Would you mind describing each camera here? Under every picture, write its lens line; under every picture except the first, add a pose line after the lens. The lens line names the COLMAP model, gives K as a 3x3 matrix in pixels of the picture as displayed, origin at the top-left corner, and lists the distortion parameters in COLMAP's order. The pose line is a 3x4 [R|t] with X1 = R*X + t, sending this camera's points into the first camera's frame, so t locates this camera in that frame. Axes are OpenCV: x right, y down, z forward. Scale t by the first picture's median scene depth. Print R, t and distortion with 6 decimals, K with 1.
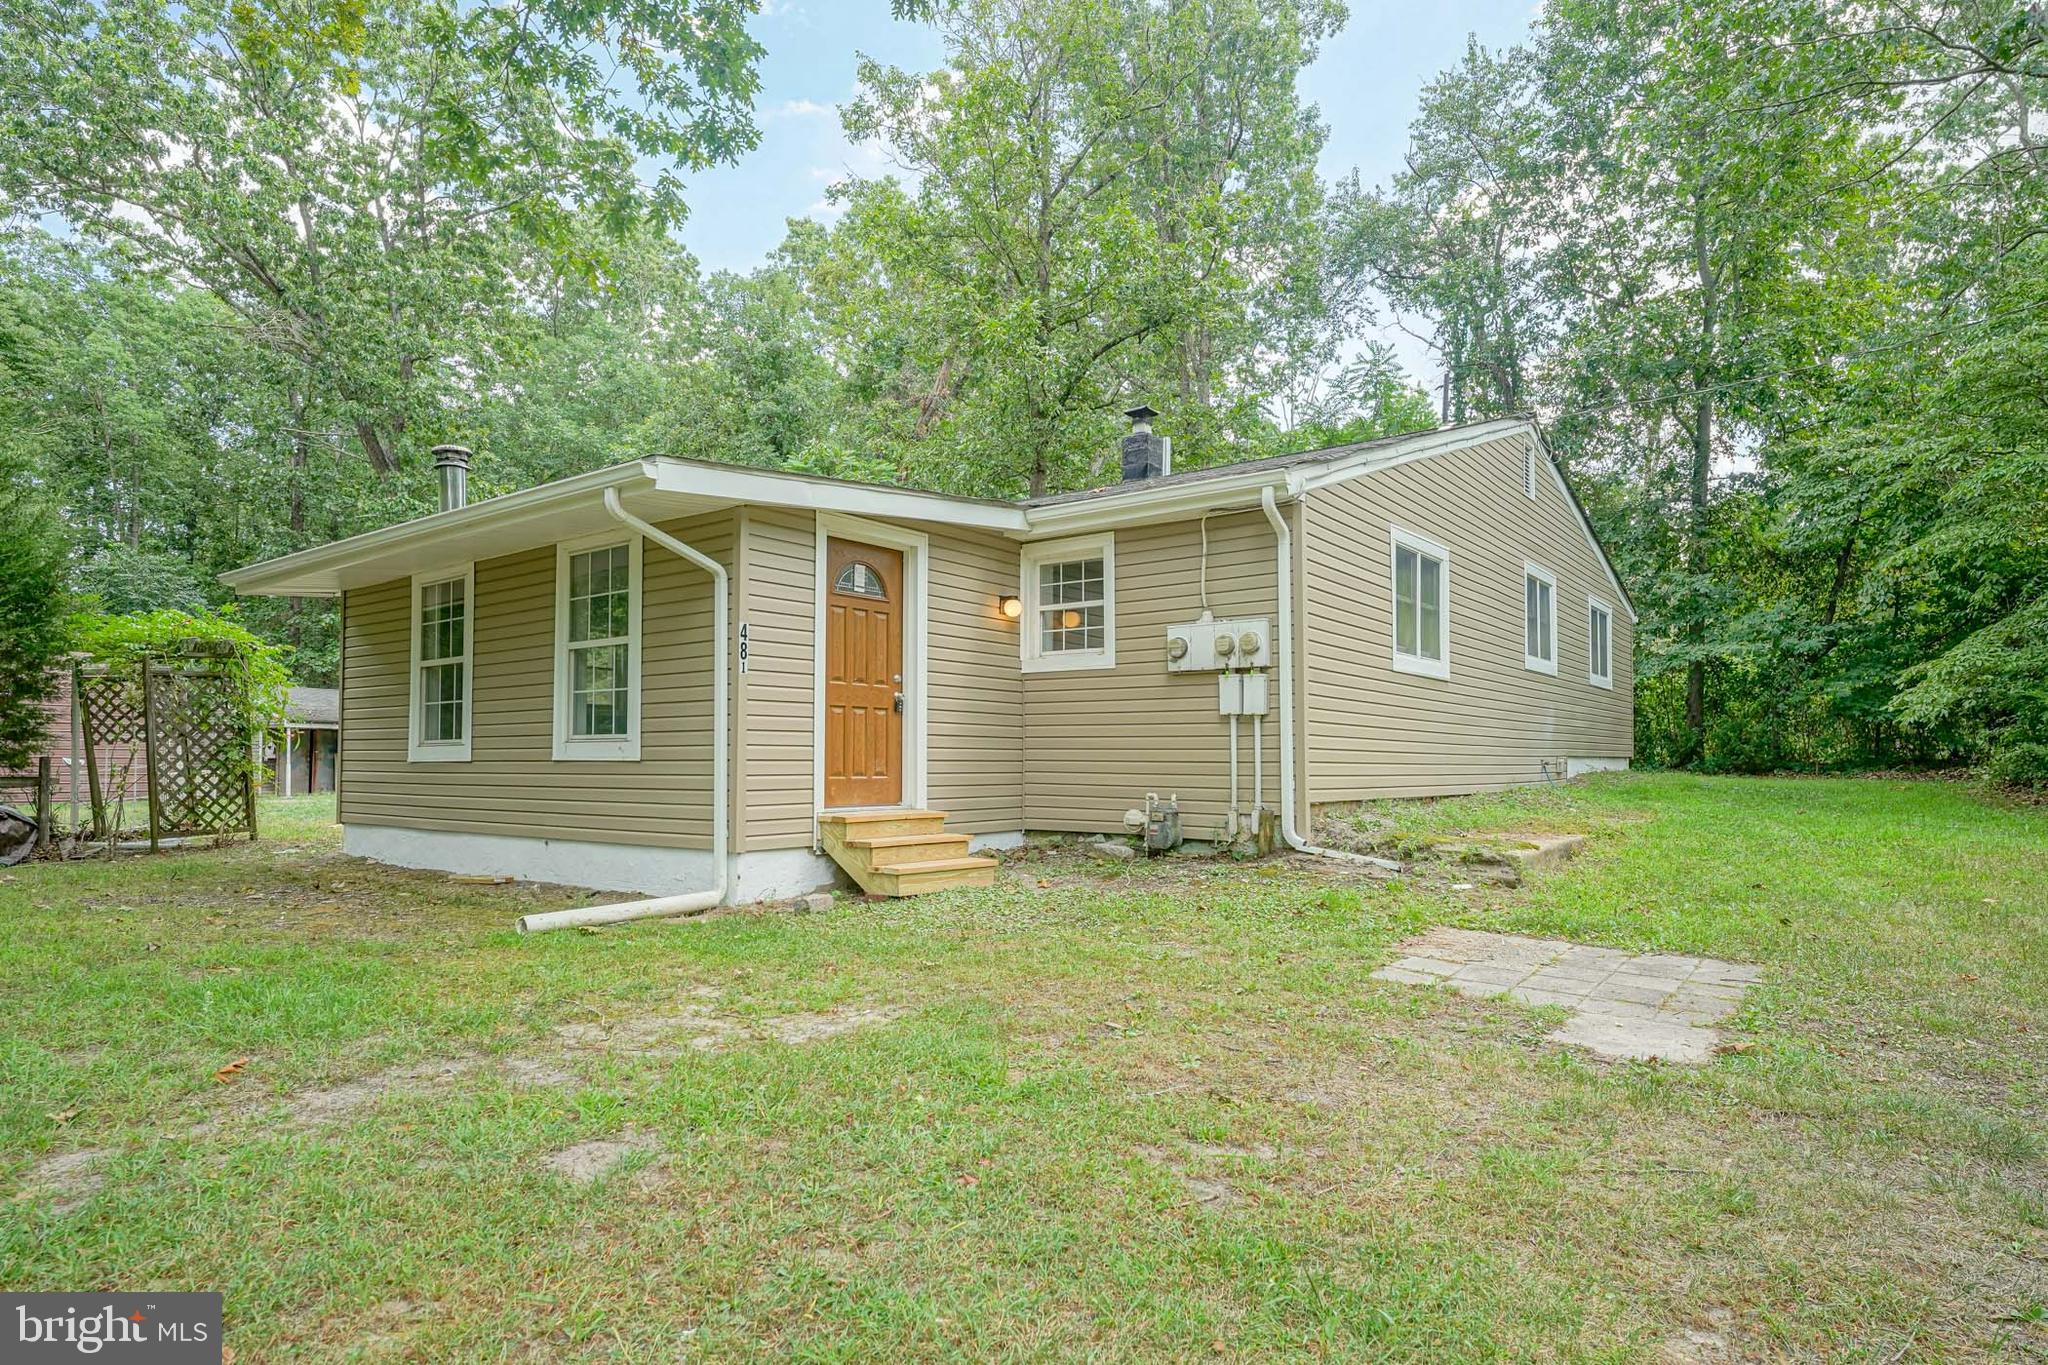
lens RADIAL K [[1129.4, 0, 1024.1], [0, 1129.4, 719.1], [0, 0, 1]] dist [0.000406, 0.001871]
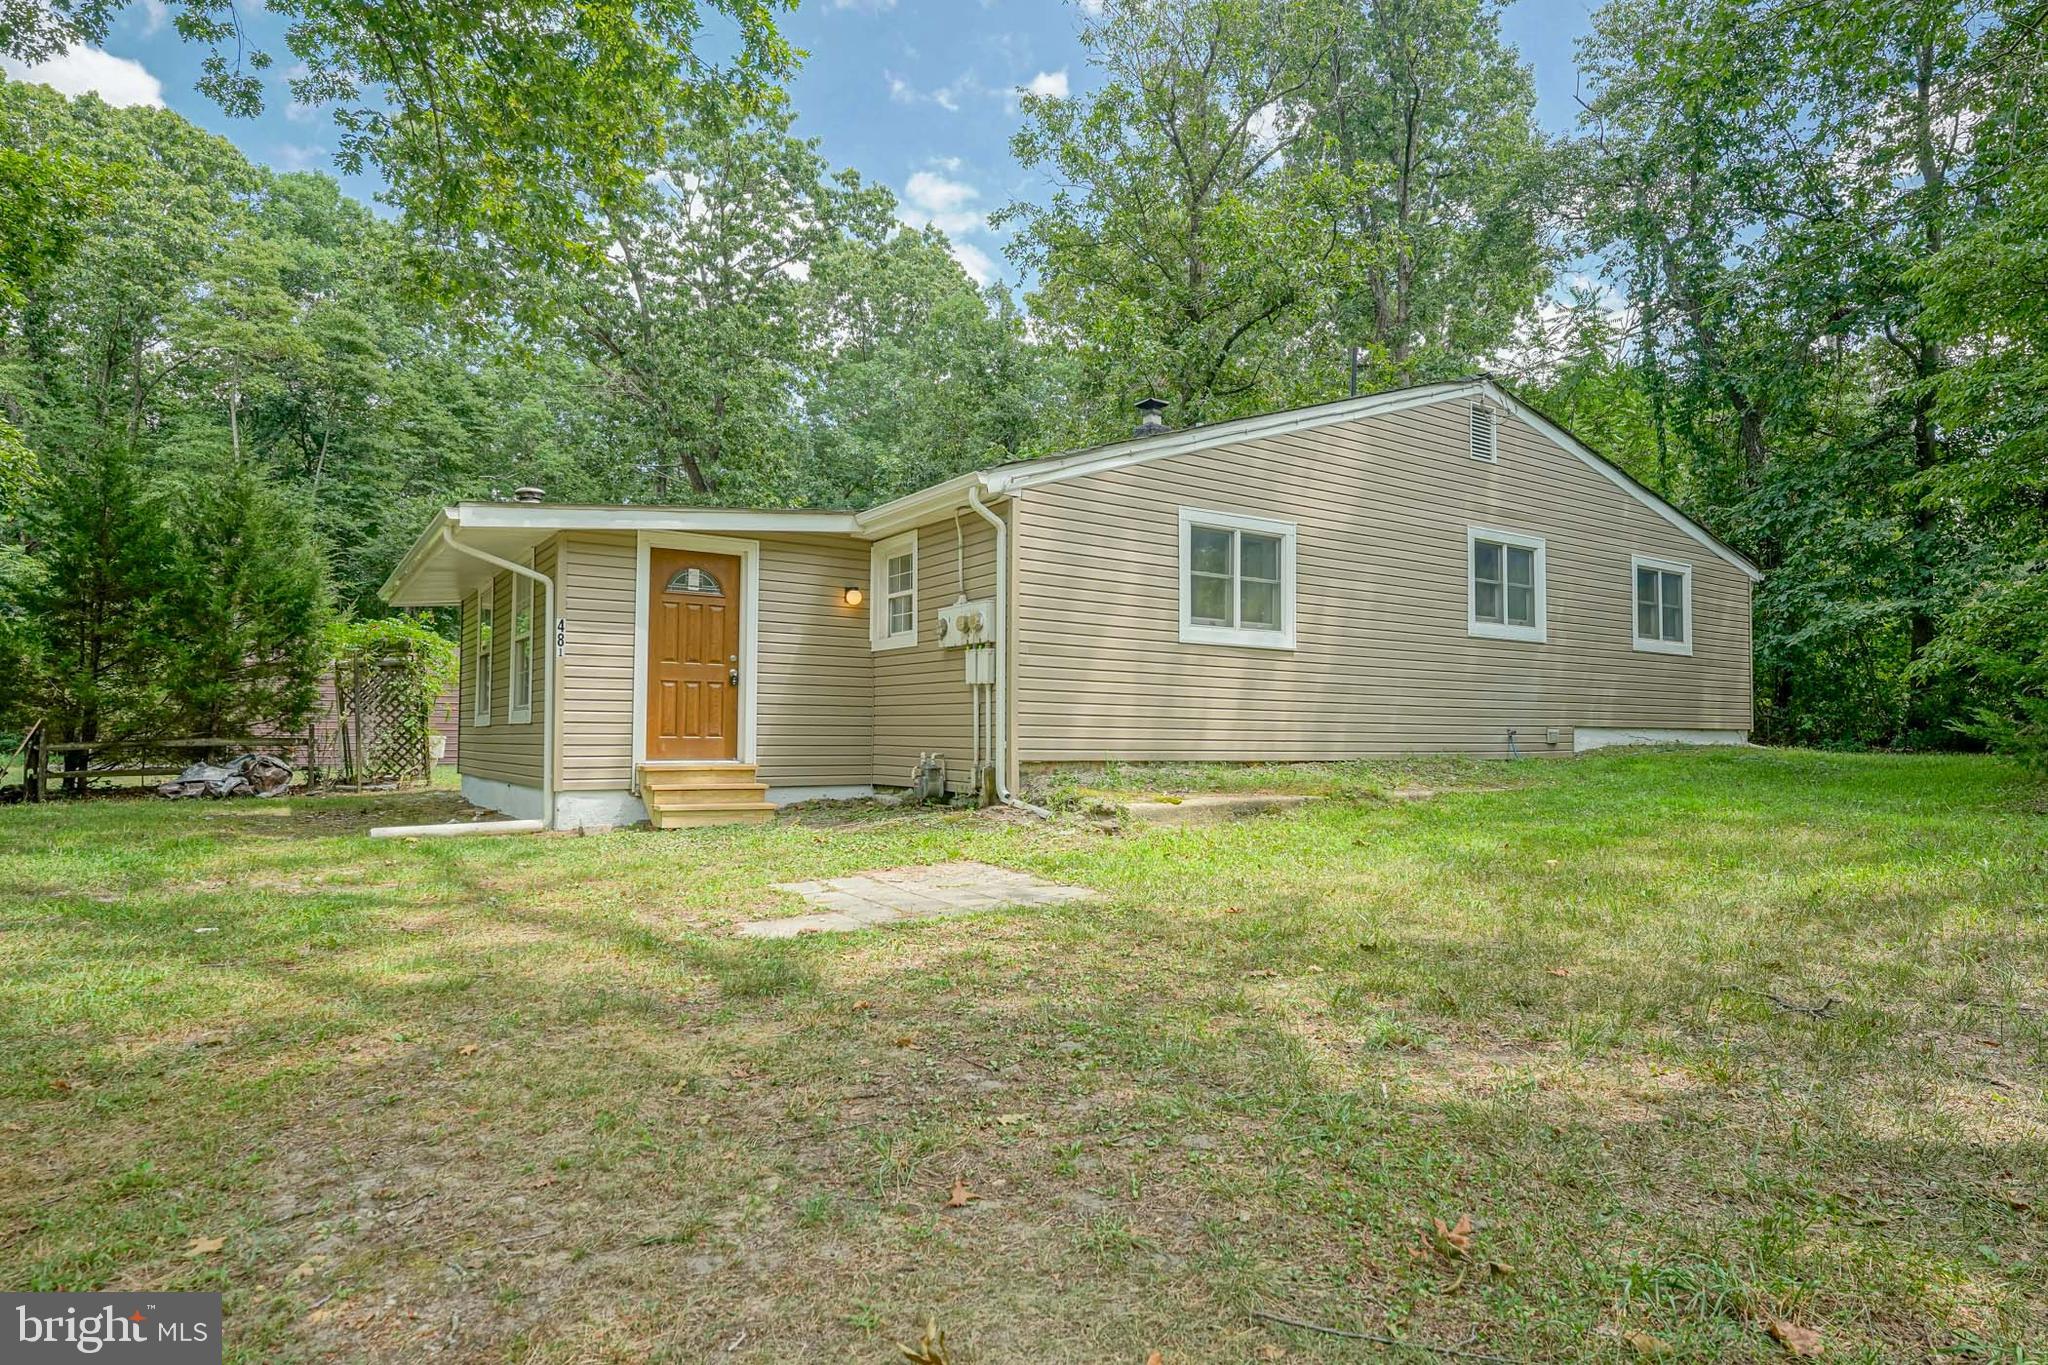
lens RADIAL K [[1123.6, 0, 1024.0], [0, 1123.6, 682.5], [0, 0, 1]] dist [-0.002416, 0.000467]
pose [[0.947444, -0.011794, -0.319705, 0.581907], [0.007257, 0.999855, -0.015378, 0.011729], [0.319840, 0.012249, 0.947392, -0.071008]]
